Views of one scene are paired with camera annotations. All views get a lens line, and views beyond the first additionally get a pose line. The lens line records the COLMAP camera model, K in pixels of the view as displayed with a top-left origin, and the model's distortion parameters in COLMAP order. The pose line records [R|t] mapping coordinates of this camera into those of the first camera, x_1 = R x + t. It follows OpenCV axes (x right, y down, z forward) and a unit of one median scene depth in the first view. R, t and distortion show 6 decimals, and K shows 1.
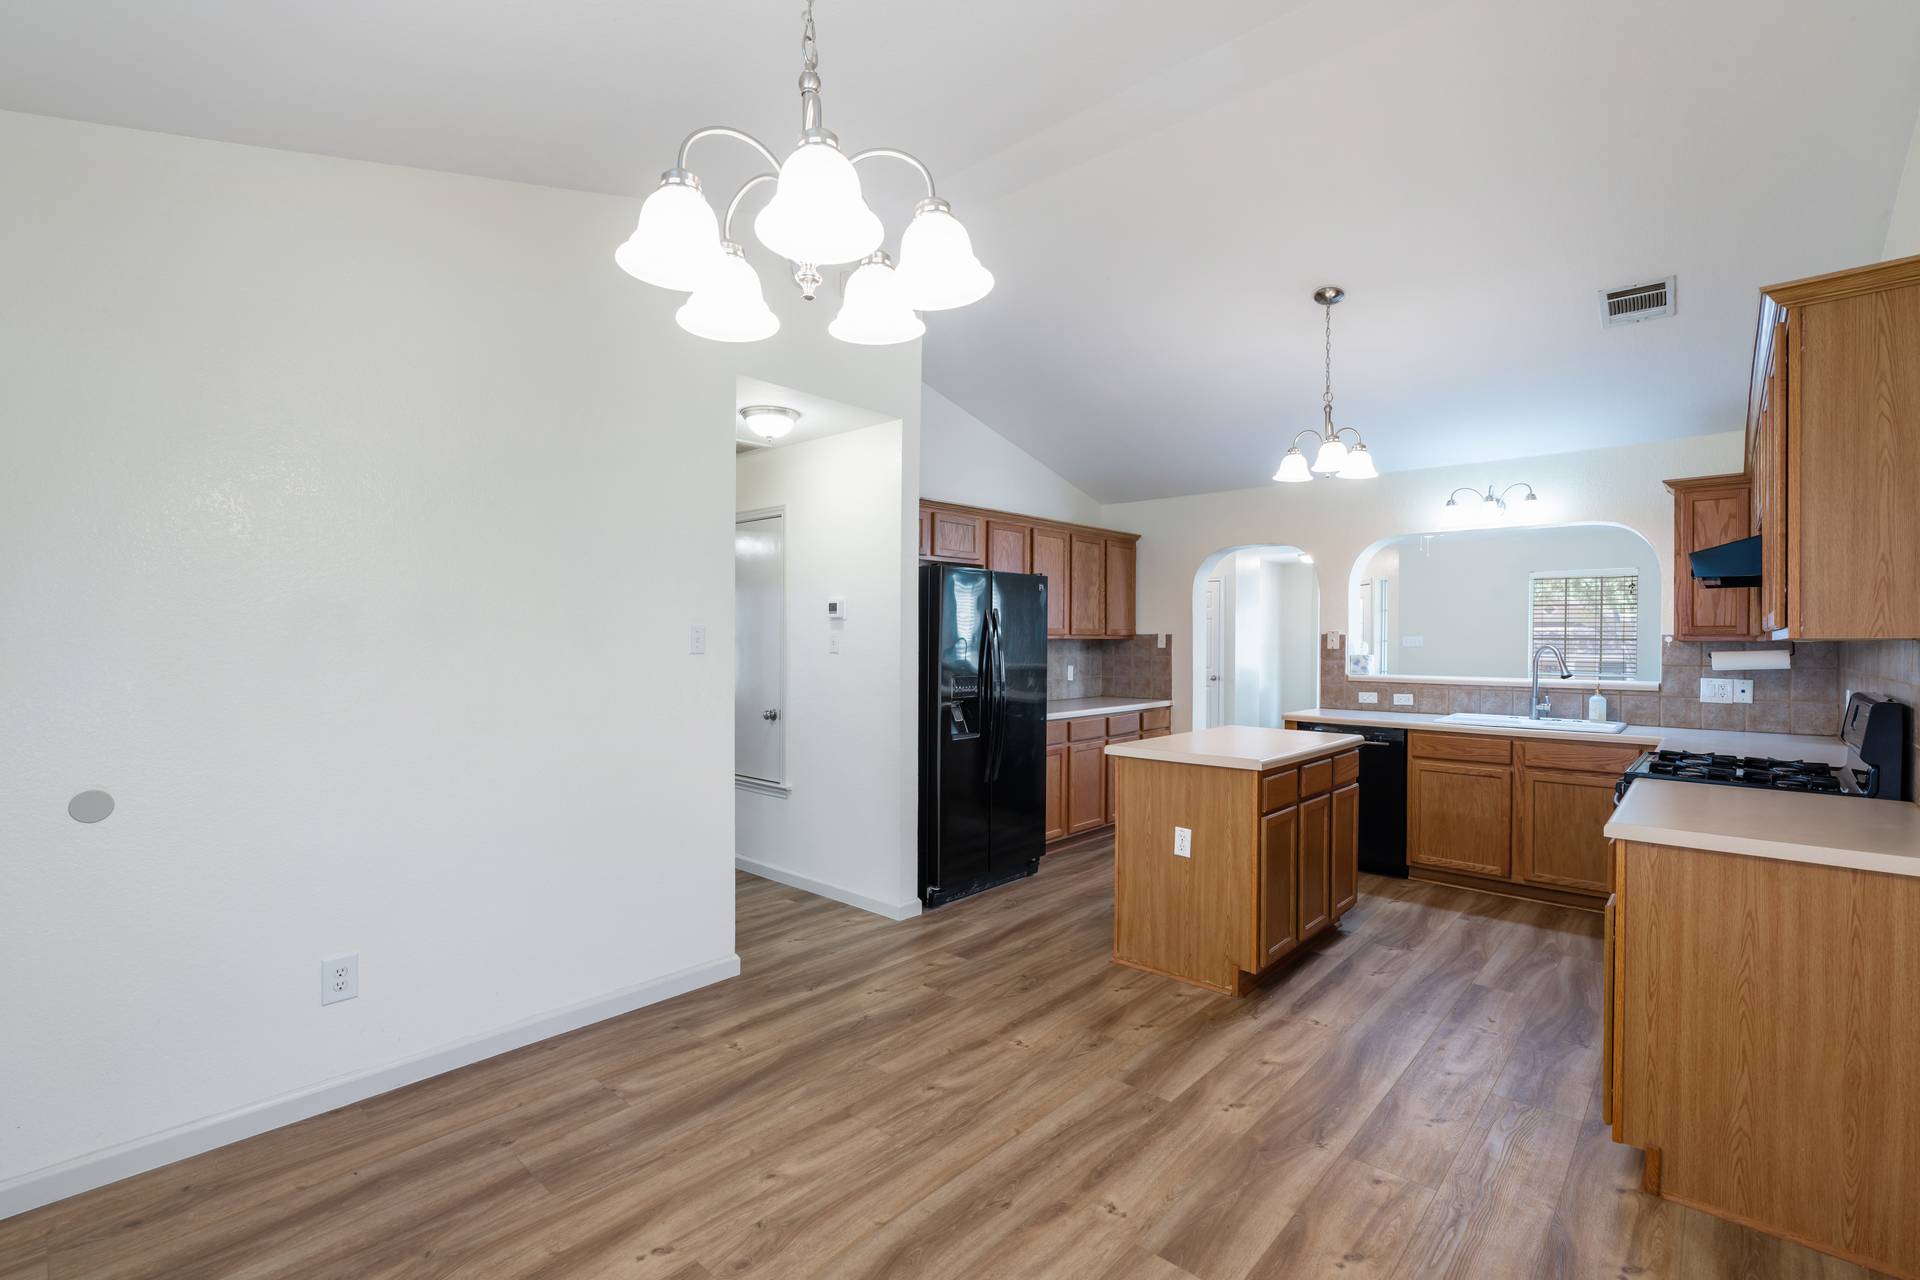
lens RADIAL K [[857.4, 0, 966.0], [0, 857.4, 648.2], [0, 0, 1]] dist [-0.007913, 0.002610]
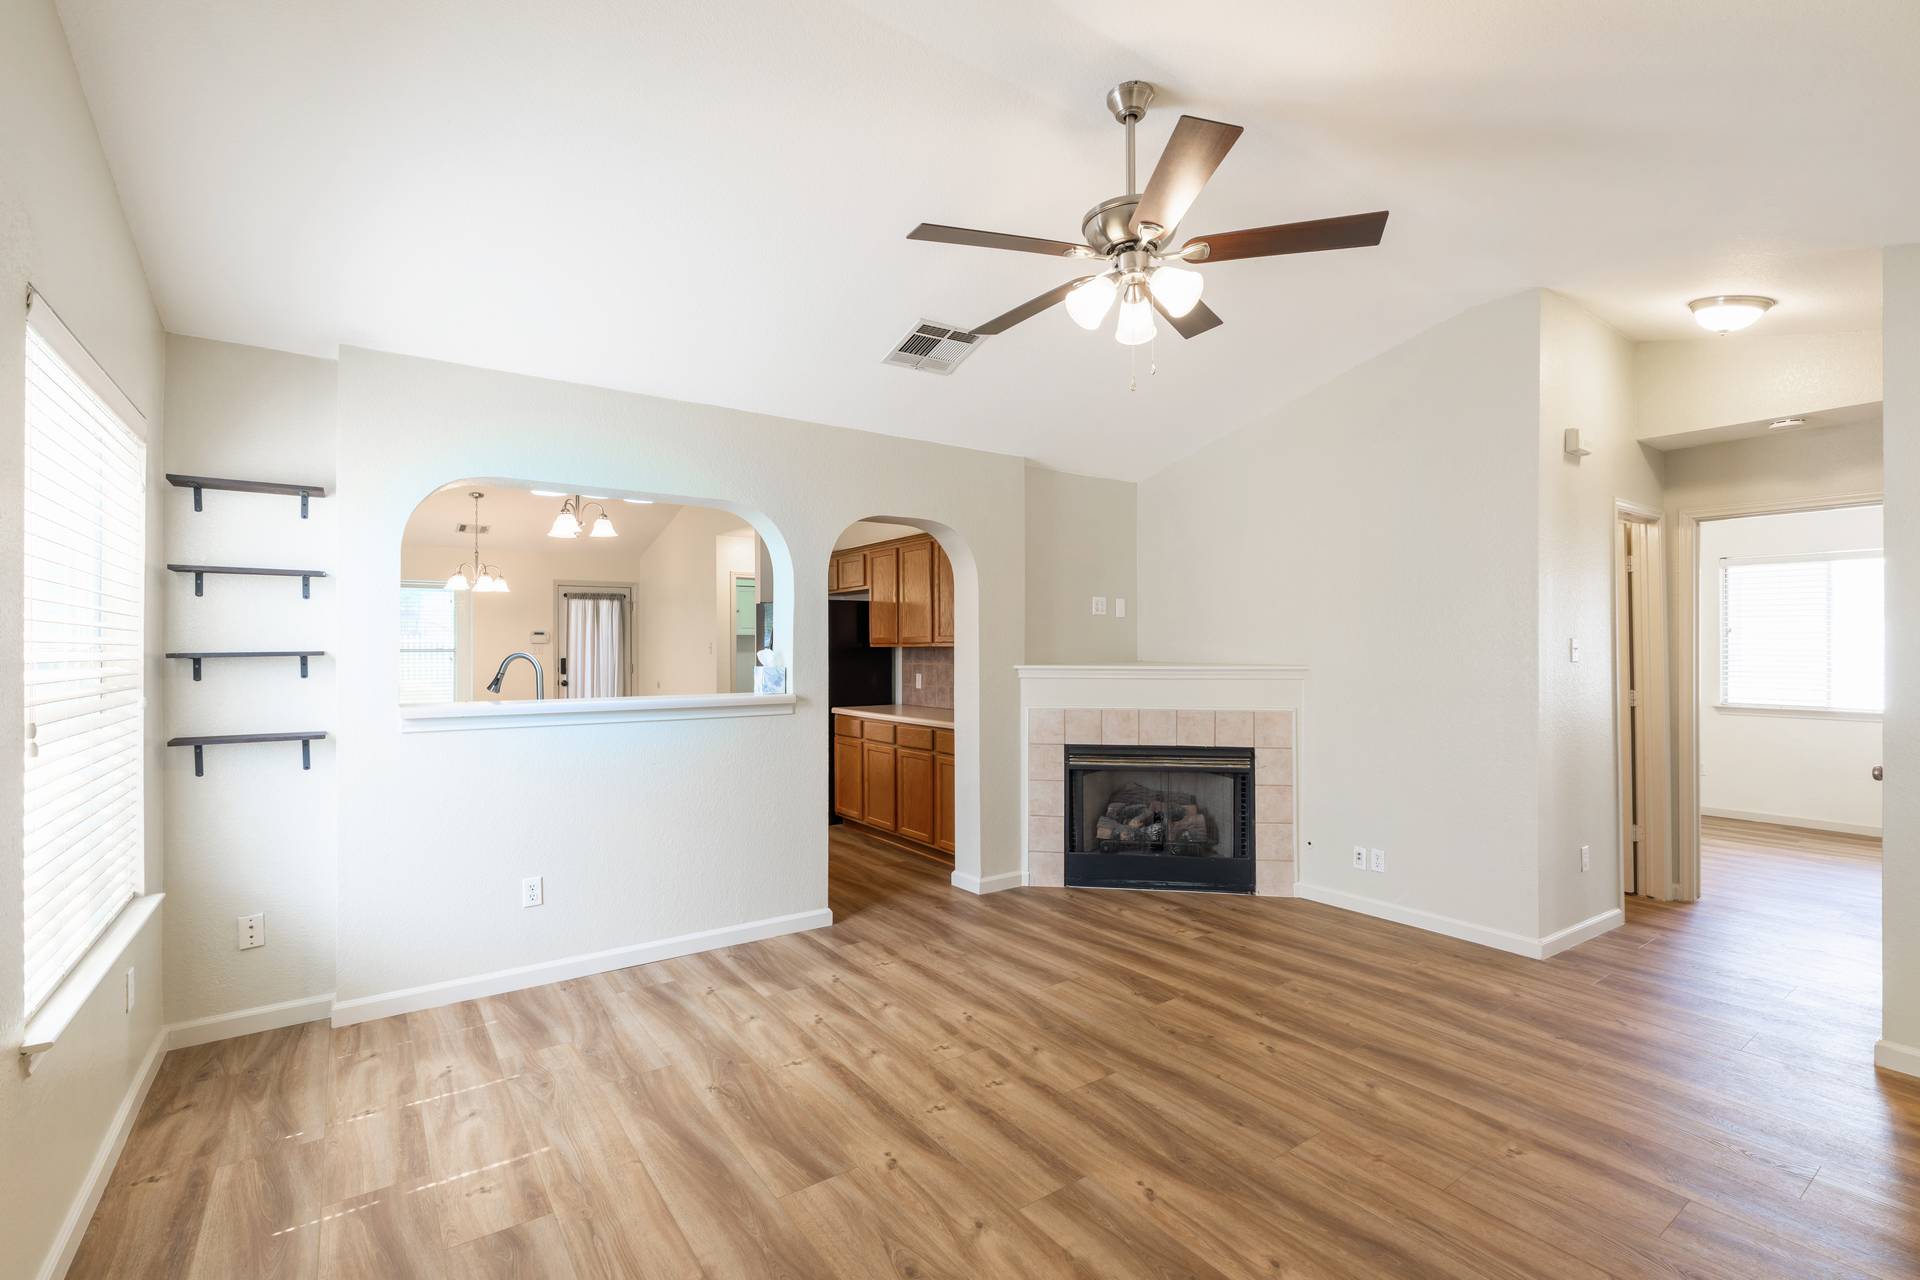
lens RADIAL K [[857.4, 0, 947.0], [0, 857.4, 644.6], [0, 0, 1]] dist [-0.007913, 0.002610]
pose [[-0.231813, -0.003323, -0.972755, 1.351382], [-0.007102, 0.999973, -0.001723, -0.014141], [0.972734, 0.006509, -0.231830, 1.566306]]
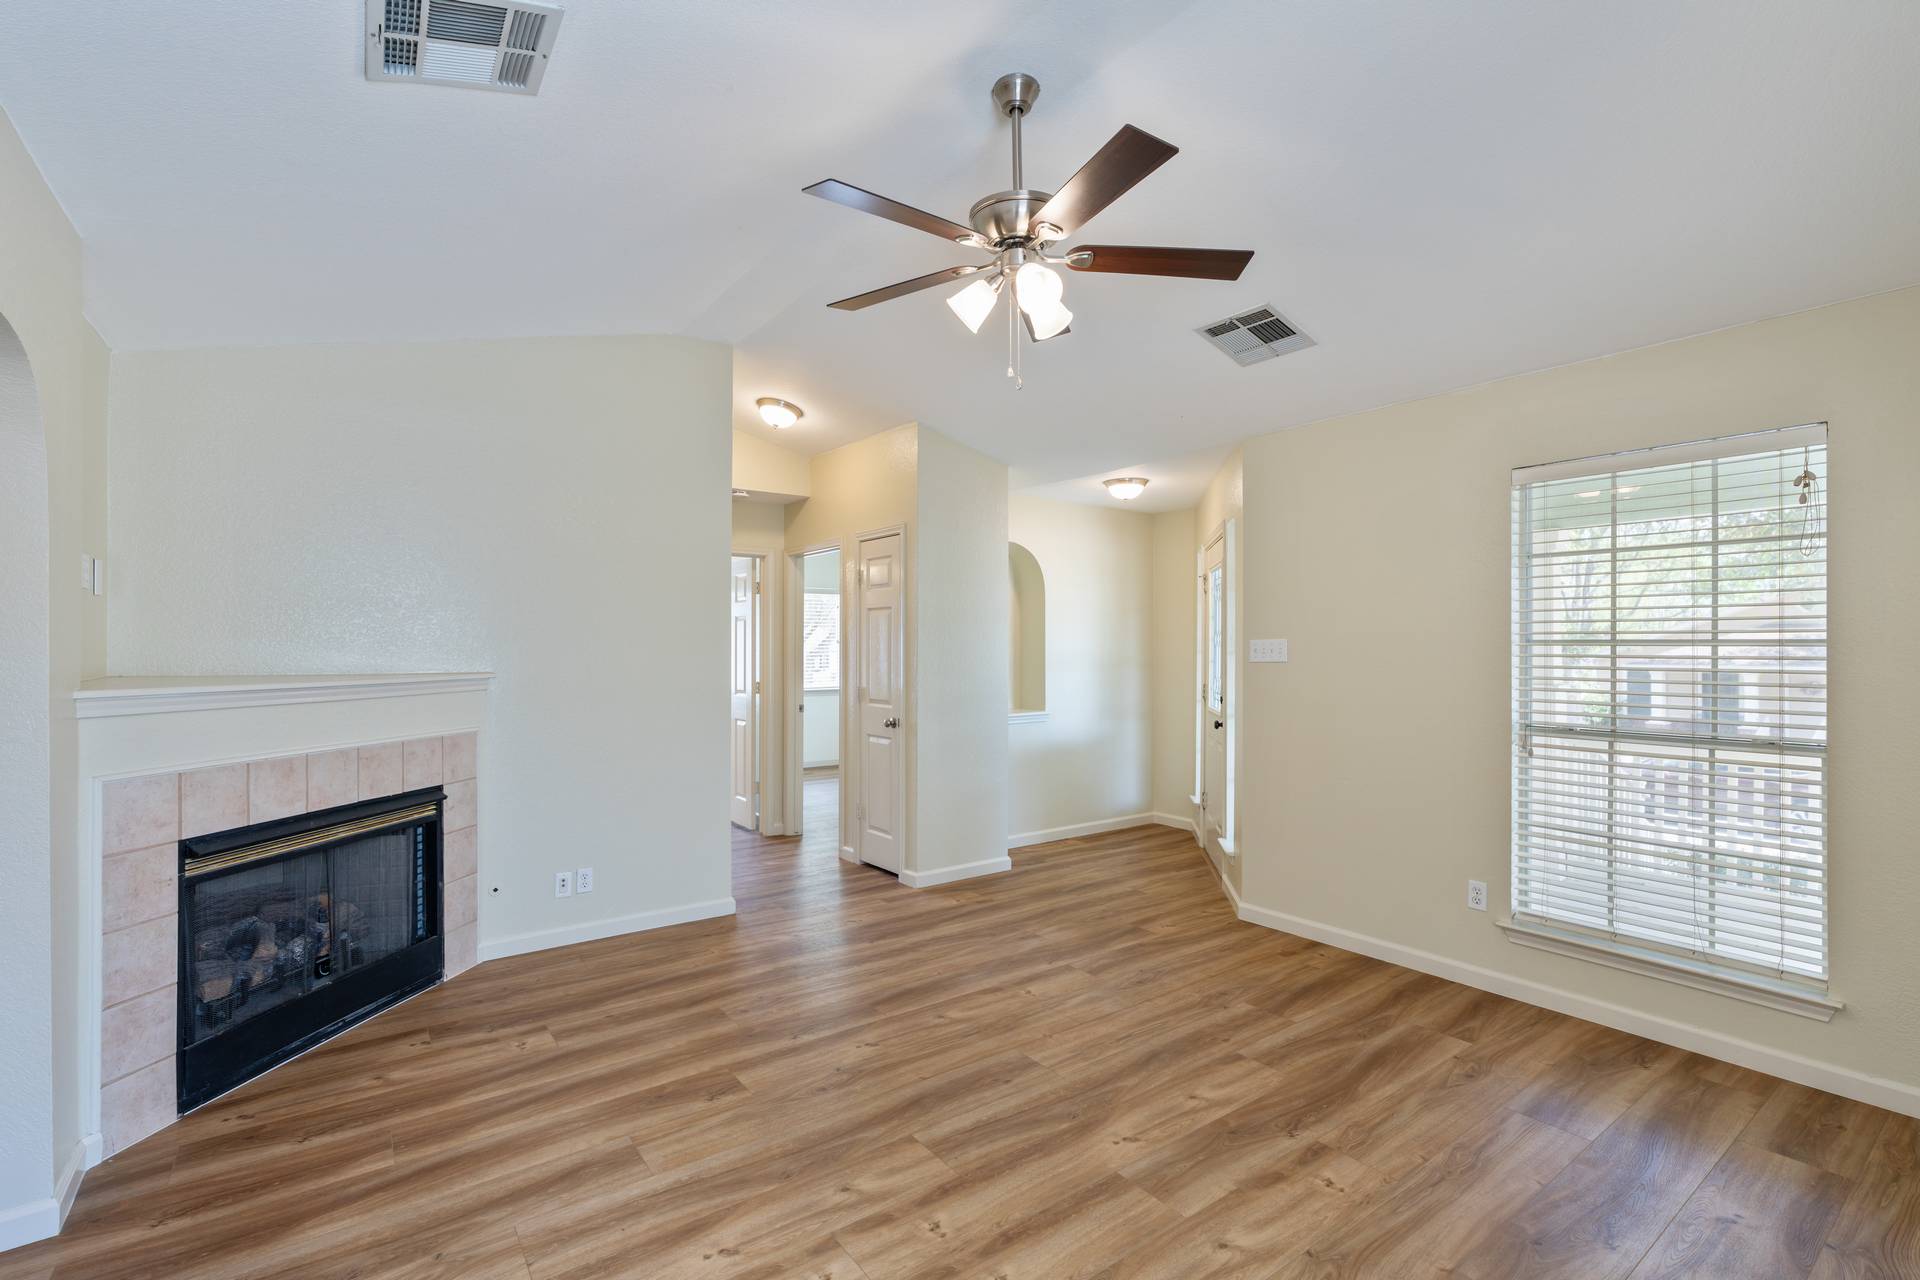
lens RADIAL K [[857.4, 0, 957.4], [0, 857.4, 644.6], [0, 0, 1]] dist [-0.007913, 0.002610]
pose [[0.977656, -0.002245, -0.210200, 0.898795], [-0.000316, 0.999926, -0.012149, -0.011357], [0.210211, 0.011944, 0.977583, 1.055721]]
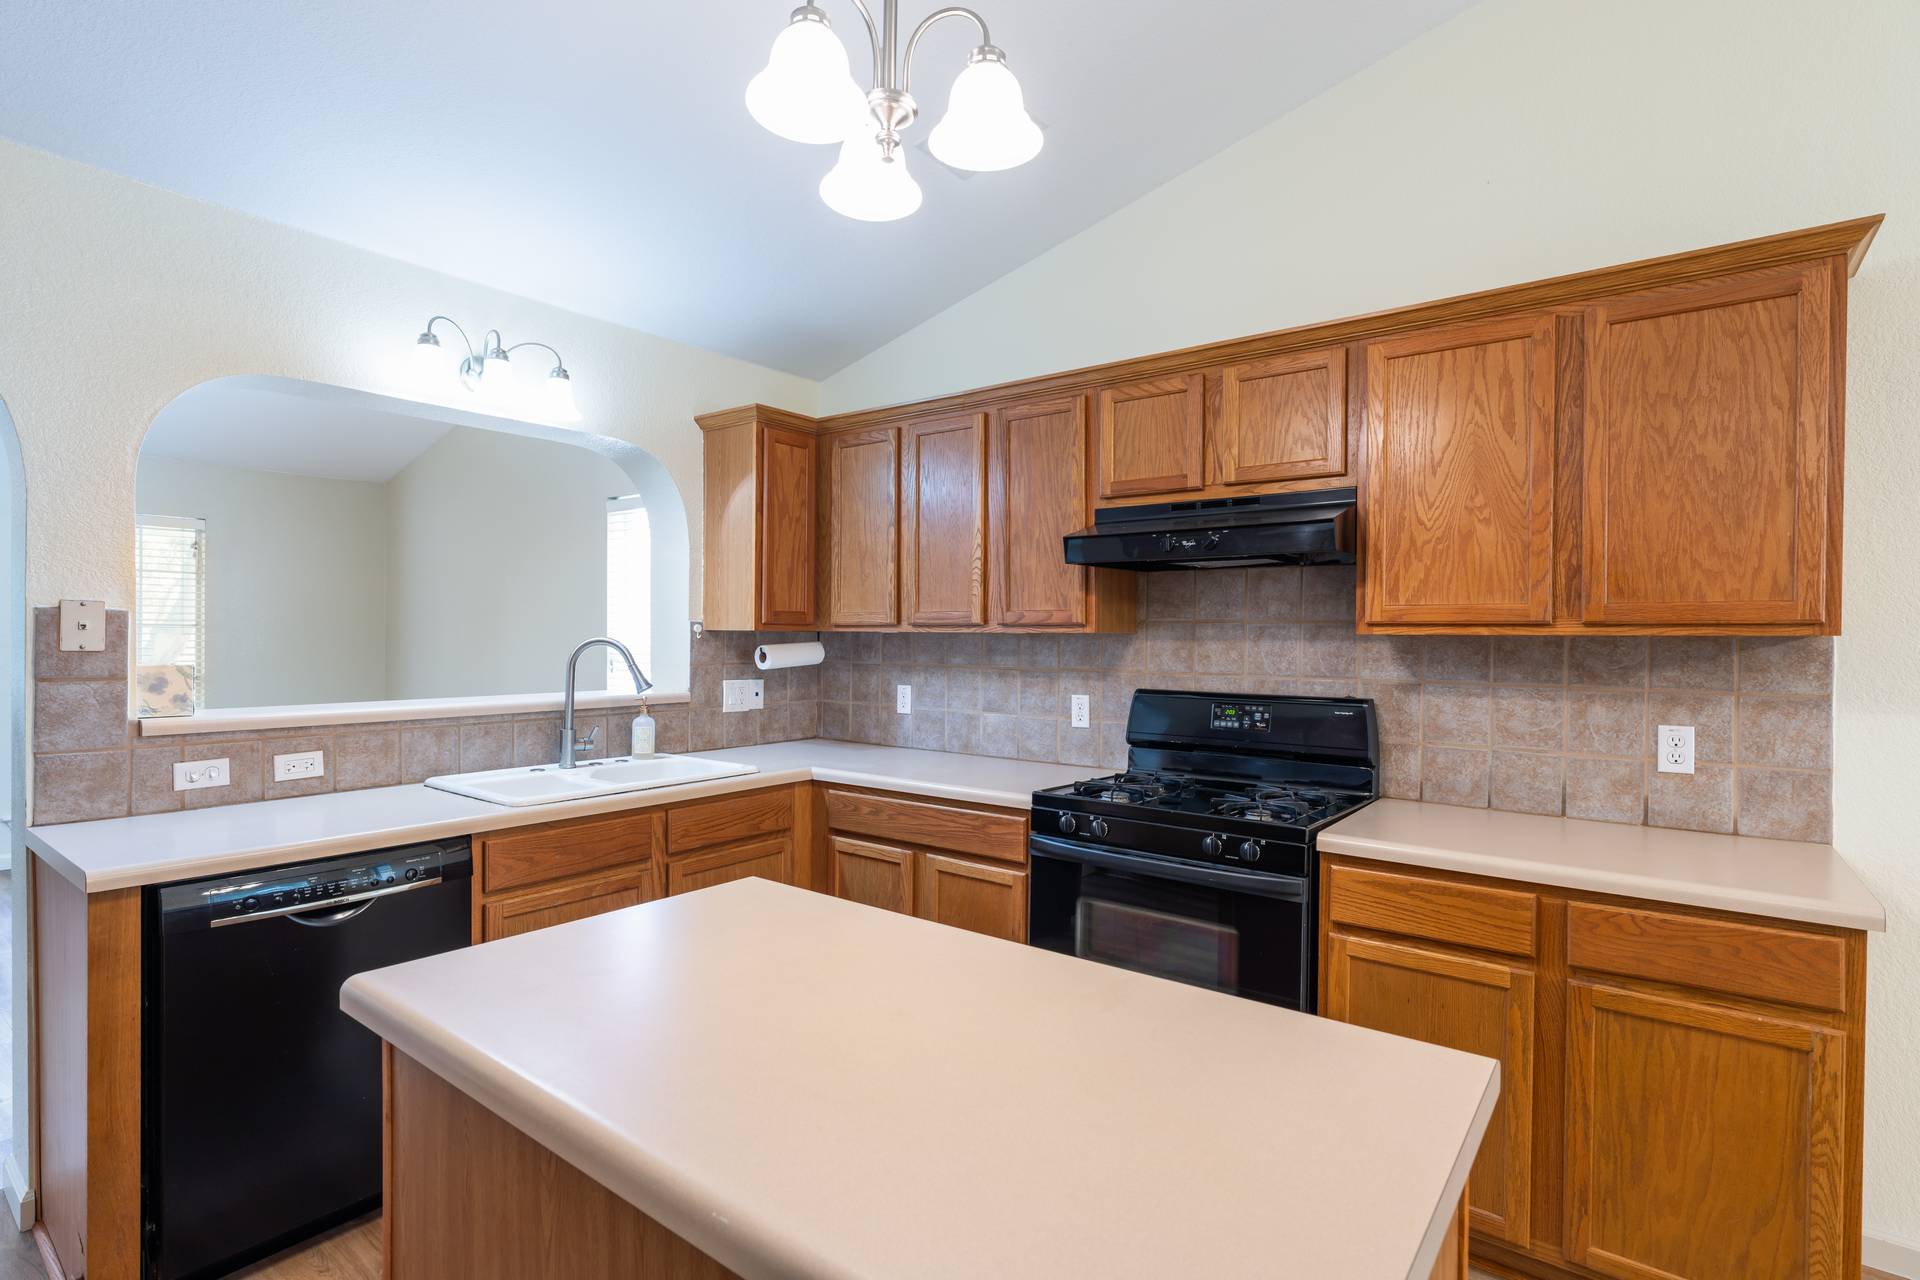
lens RADIAL K [[933.9, 0, 955.9], [0, 933.9, 641.1], [0, 0, 1]] dist [-0.002345, 0.001115]
pose [[-0.062684, -0.012990, 0.997949, 0.030502], [0.001853, 0.999912, 0.013132, -0.009051], [-0.998032, 0.002673, -0.062655, 0.805693]]
